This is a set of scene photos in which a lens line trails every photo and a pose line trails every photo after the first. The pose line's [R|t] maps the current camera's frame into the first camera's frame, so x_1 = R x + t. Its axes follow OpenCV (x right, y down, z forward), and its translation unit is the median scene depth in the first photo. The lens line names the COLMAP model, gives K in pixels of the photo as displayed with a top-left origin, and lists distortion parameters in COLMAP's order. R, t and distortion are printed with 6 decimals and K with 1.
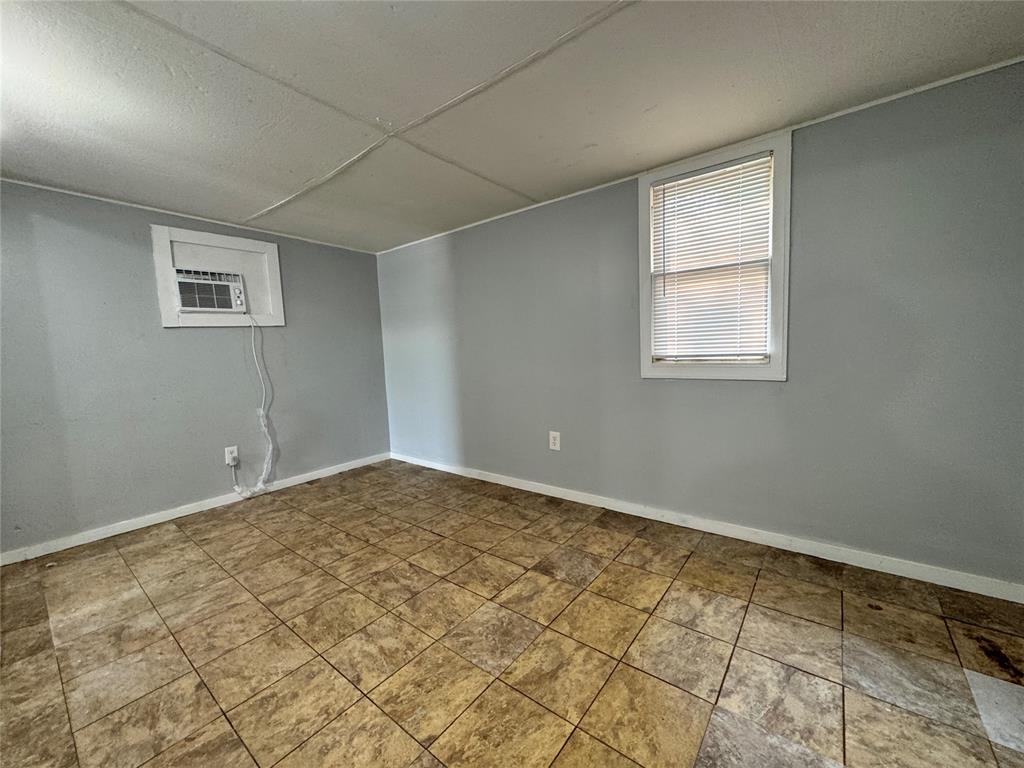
lens RADIAL K [[409.3, 0, 513.1], [0, 409.3, 382.1], [0, 0, 1]] dist [-0.000303, -0.000032]
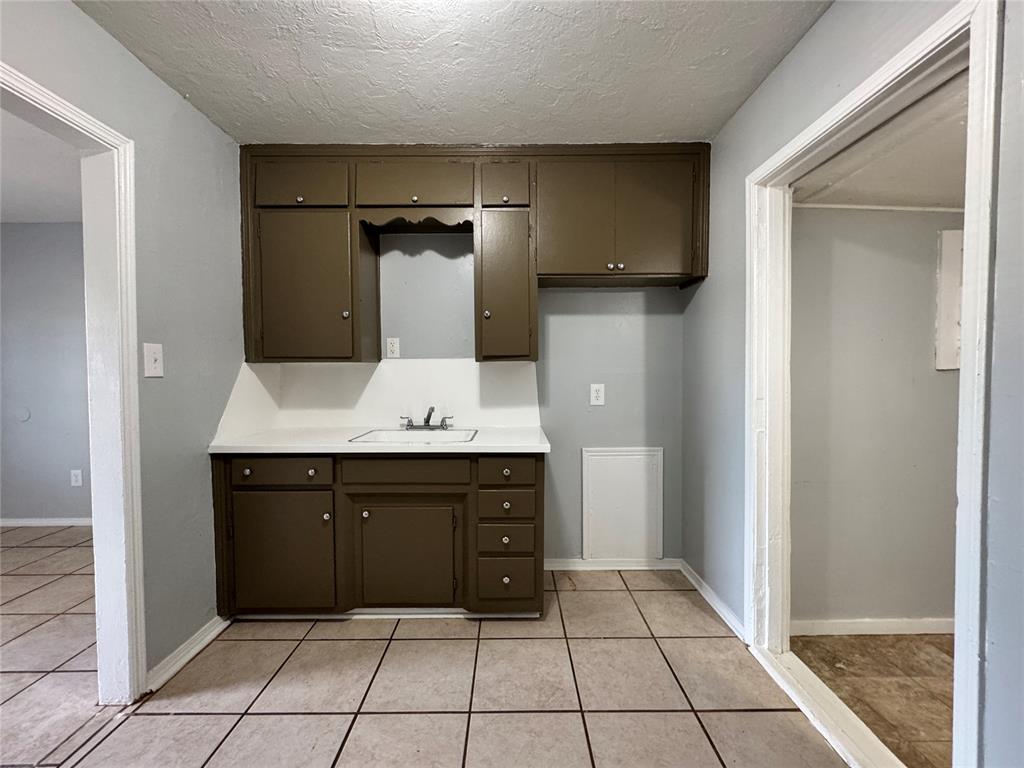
lens RADIAL K [[409.3, 0, 513.1], [0, 409.3, 382.1], [0, 0, 1]] dist [-0.000303, -0.000032]
pose [[0.626908, 0.058511, -0.776893, -0.775554], [-0.090319, 0.995911, 0.002125, -0.046592], [0.773840, 0.068836, 0.629629, -0.039832]]
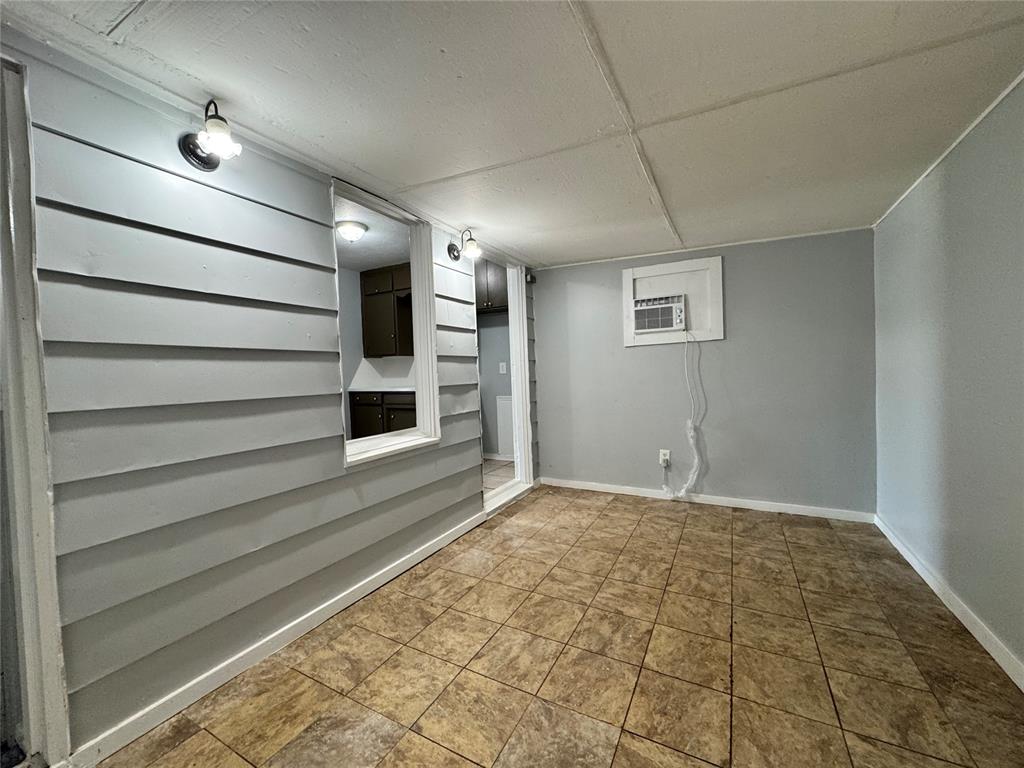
lens RADIAL K [[409.3, 0, 513.1], [0, 409.3, 382.1], [0, 0, 1]] dist [-0.000303, -0.000032]
pose [[0.173812, 0.060733, -0.982904, 0.382379], [-0.065096, 0.996622, 0.050069, -0.064912], [0.982625, 0.055281, 0.177179, 0.430665]]
